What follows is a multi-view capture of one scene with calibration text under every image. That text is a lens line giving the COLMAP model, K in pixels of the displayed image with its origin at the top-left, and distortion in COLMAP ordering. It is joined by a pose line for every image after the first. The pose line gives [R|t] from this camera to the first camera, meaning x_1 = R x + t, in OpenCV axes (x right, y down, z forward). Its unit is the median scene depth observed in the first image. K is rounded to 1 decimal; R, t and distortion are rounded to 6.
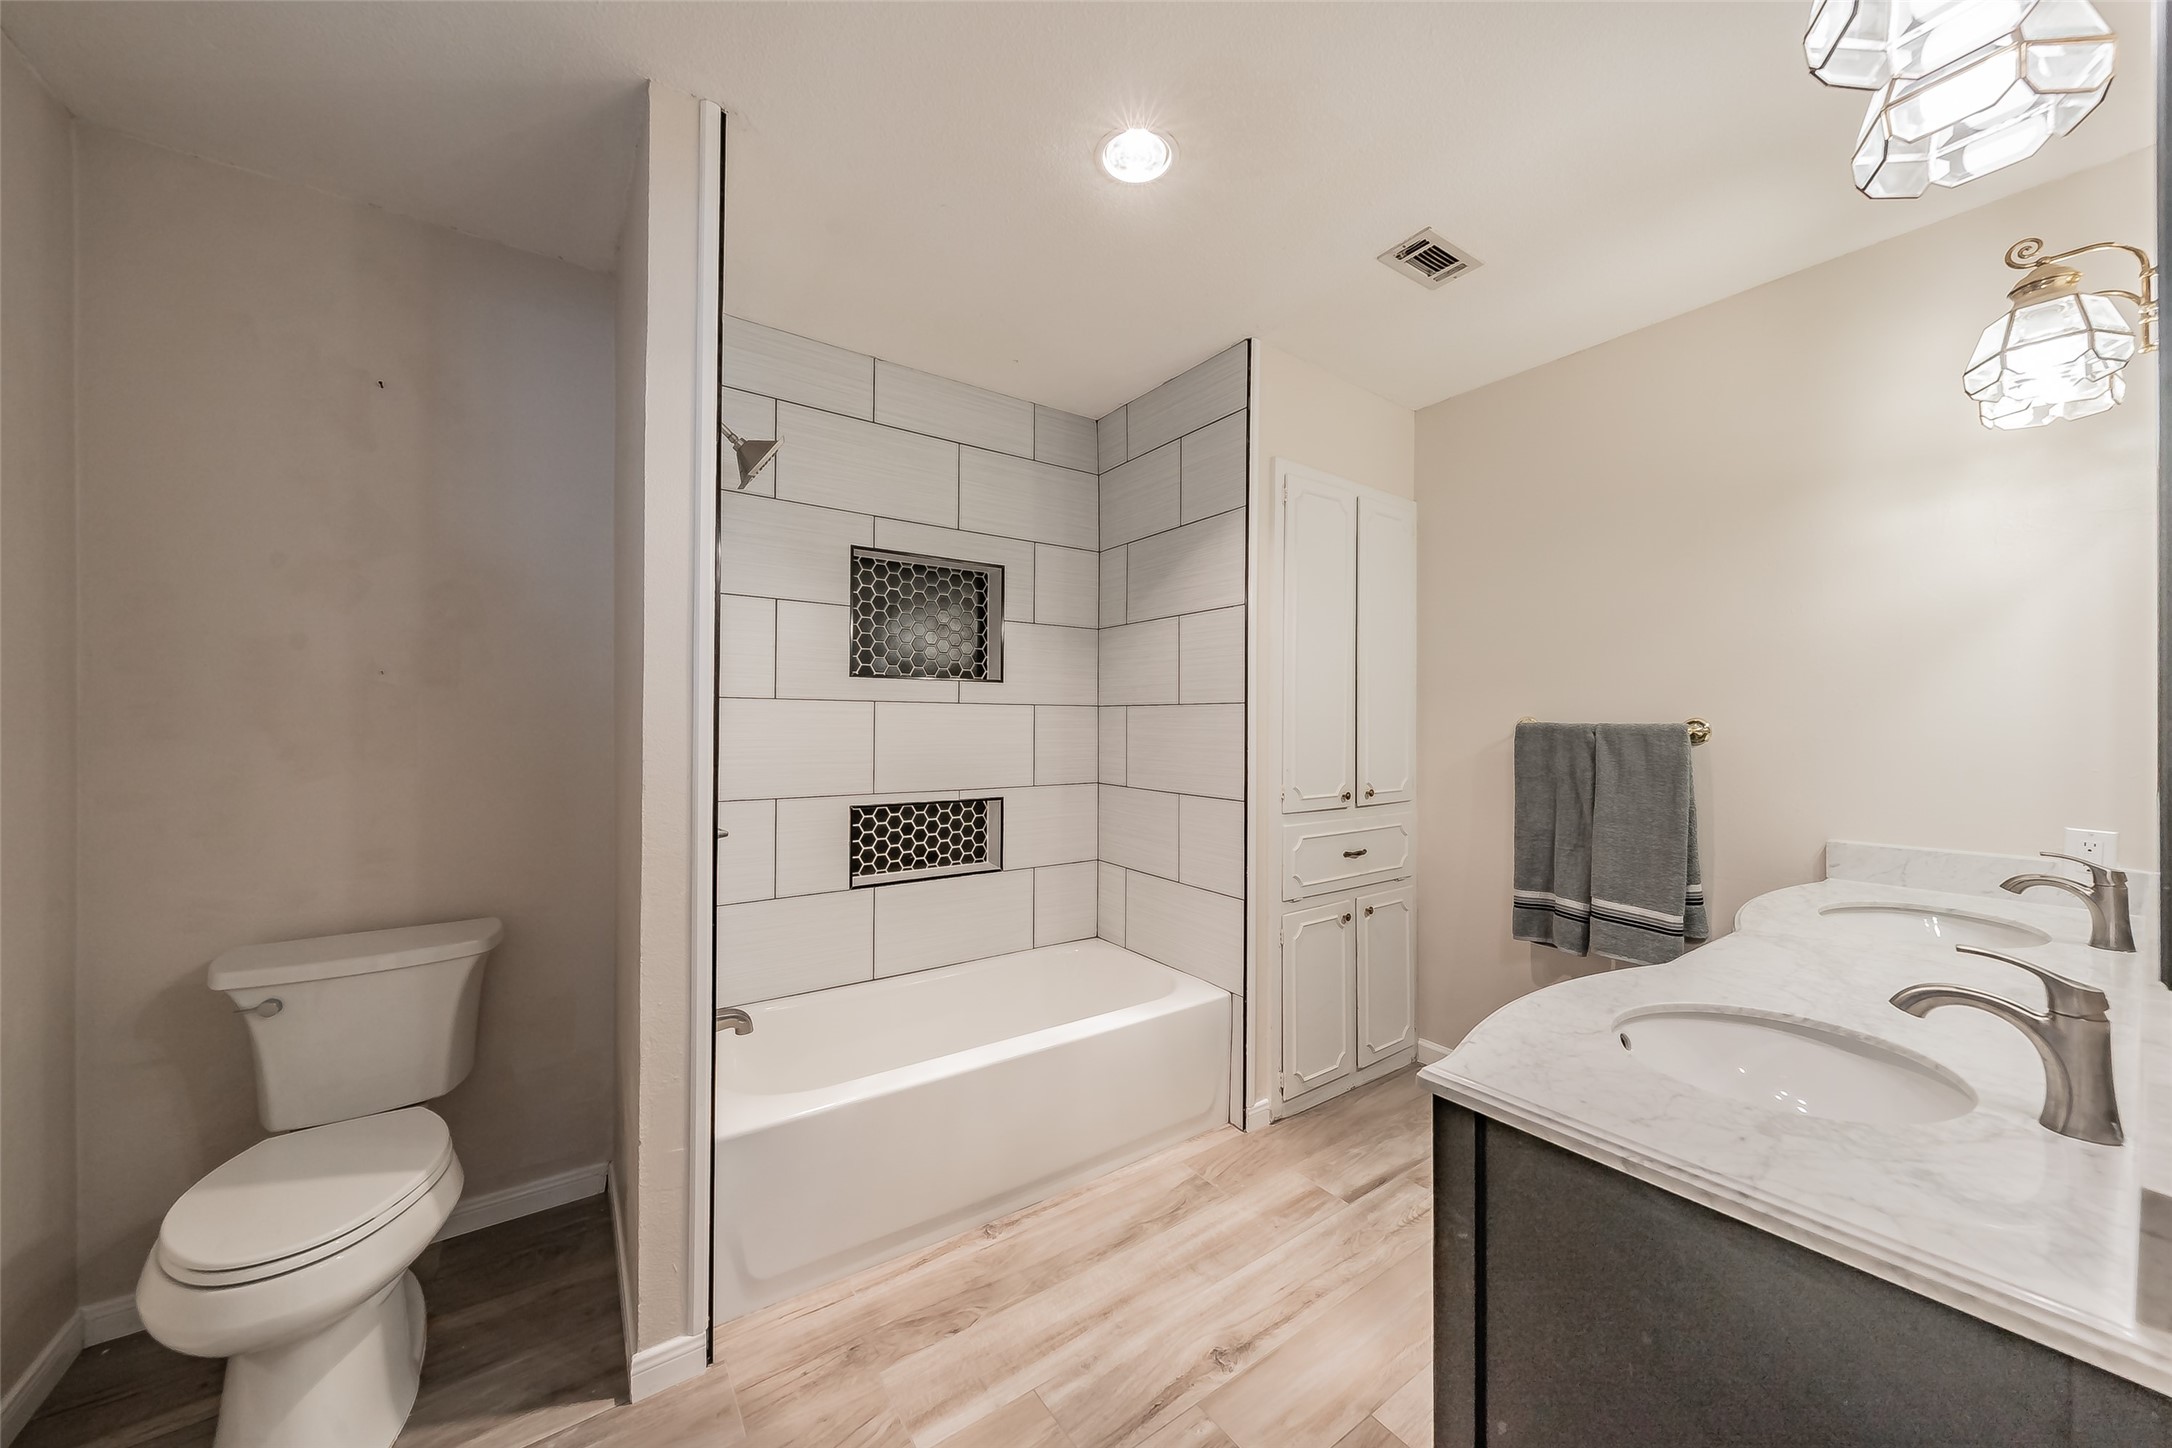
lens RADIAL K [[750.8, 0, 1086.0], [0, 750.8, 724.0], [0, 0, 1]] dist [-0.000301, -0.000023]
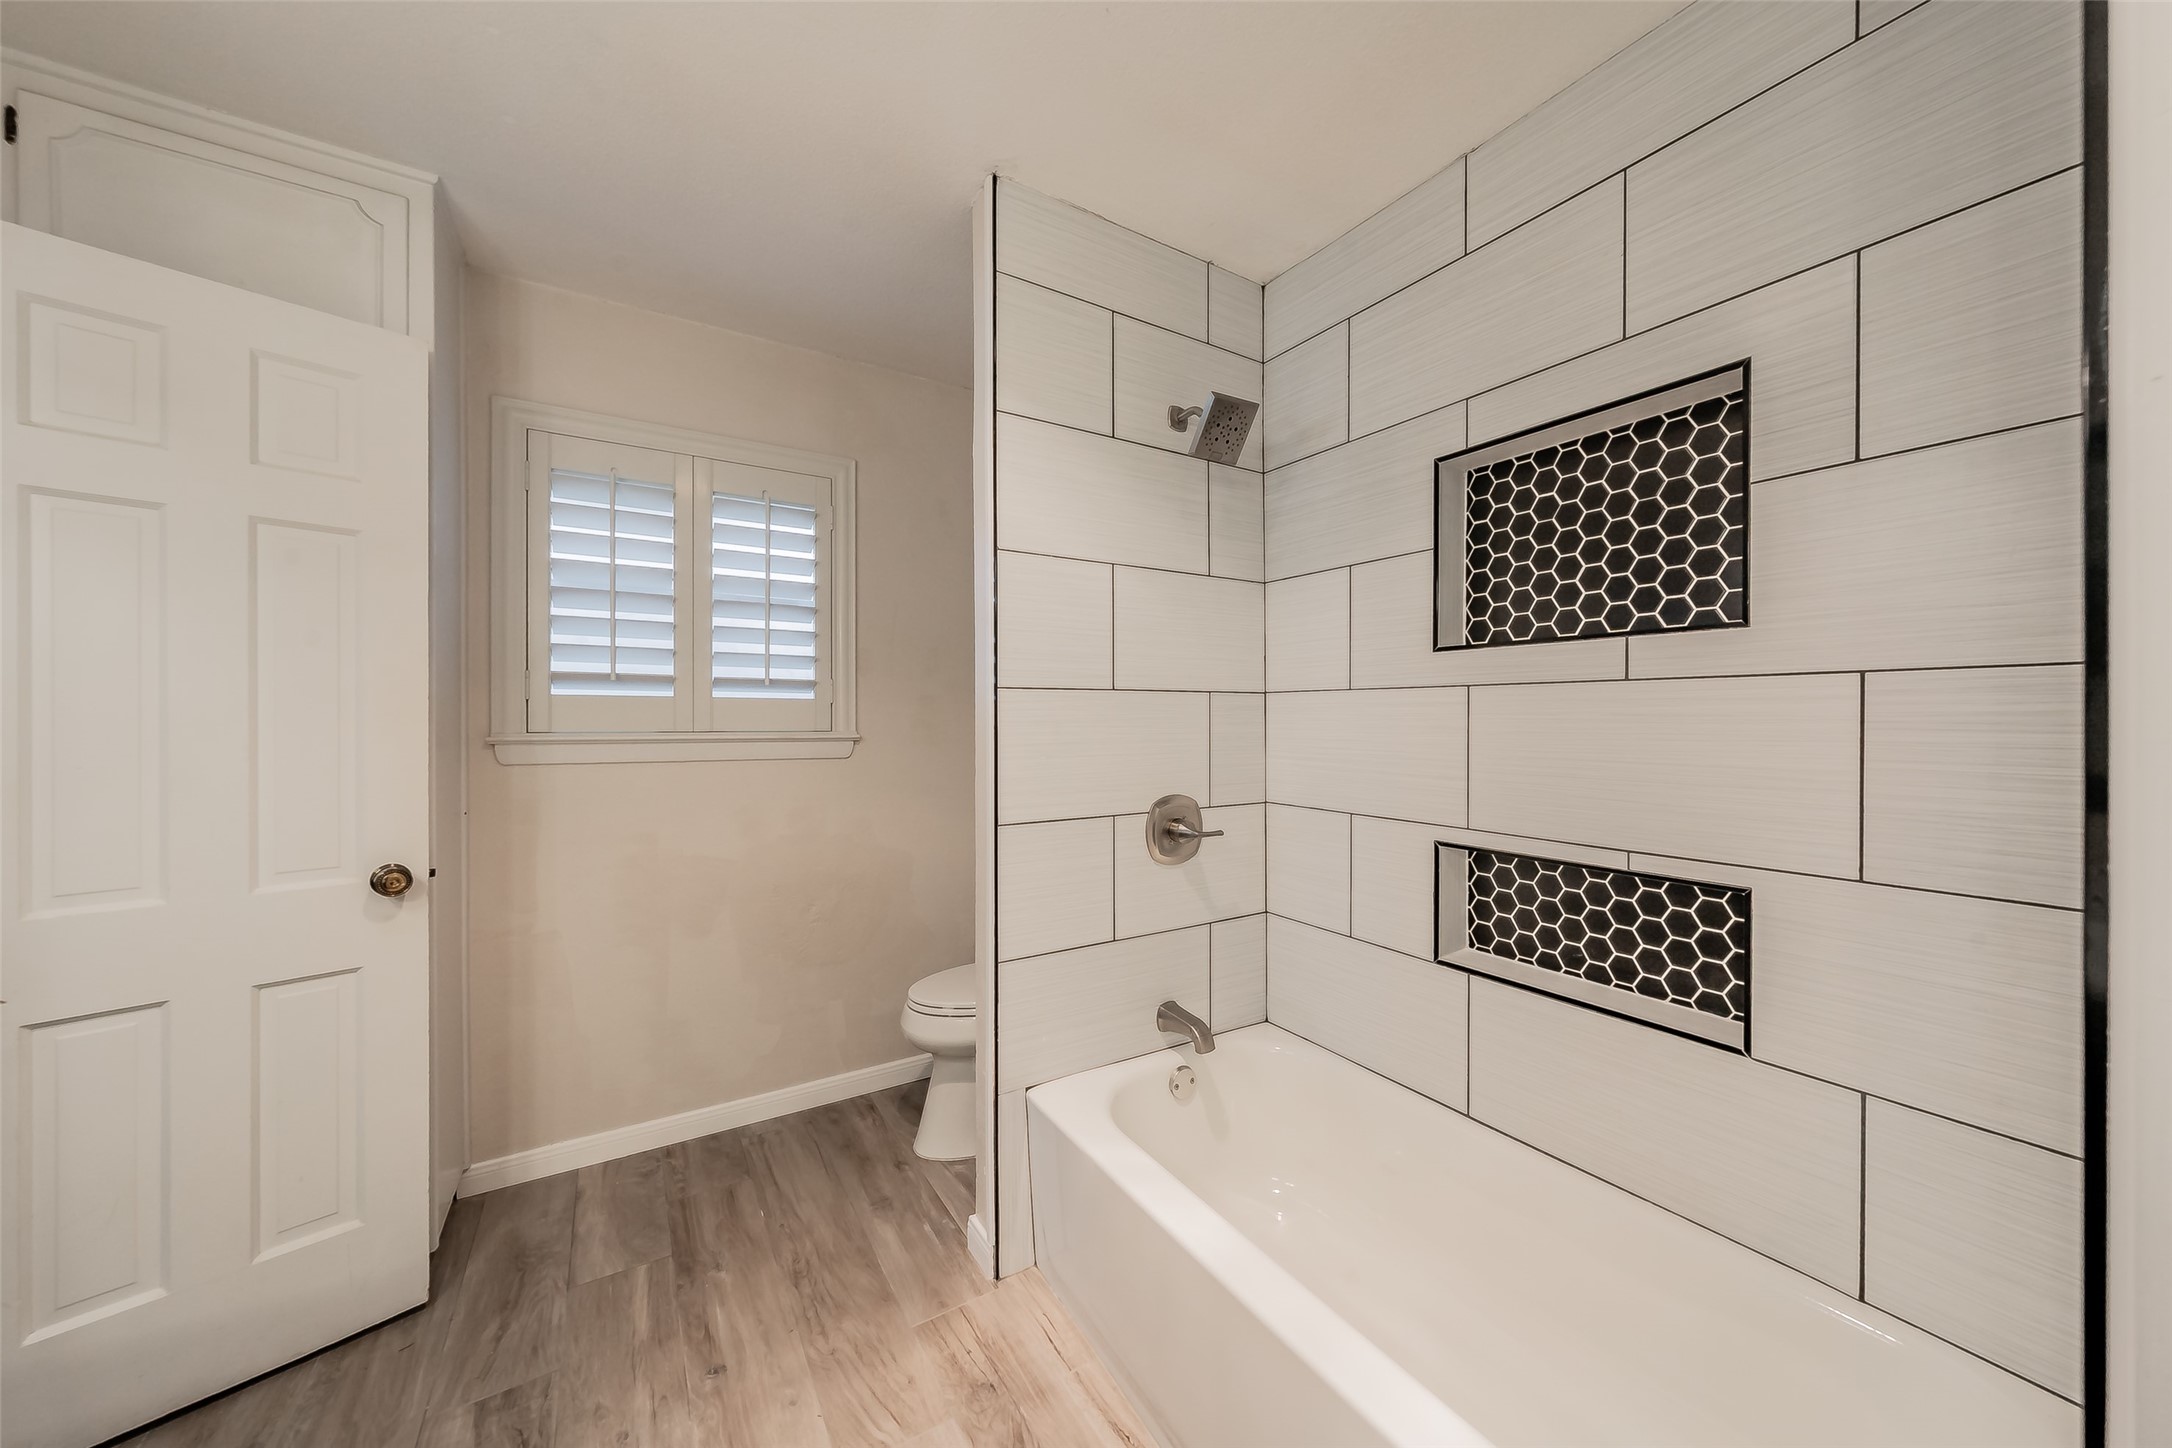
lens RADIAL K [[750.8, 0, 1086.0], [0, 750.8, 724.0], [0, 0, 1]] dist [-0.000301, -0.000023]
pose [[-0.034329, 0.001222, -0.999410, 0.337018], [-0.006214, 0.999980, 0.001436, 0.003755], [0.999391, 0.006259, -0.034321, 0.625184]]
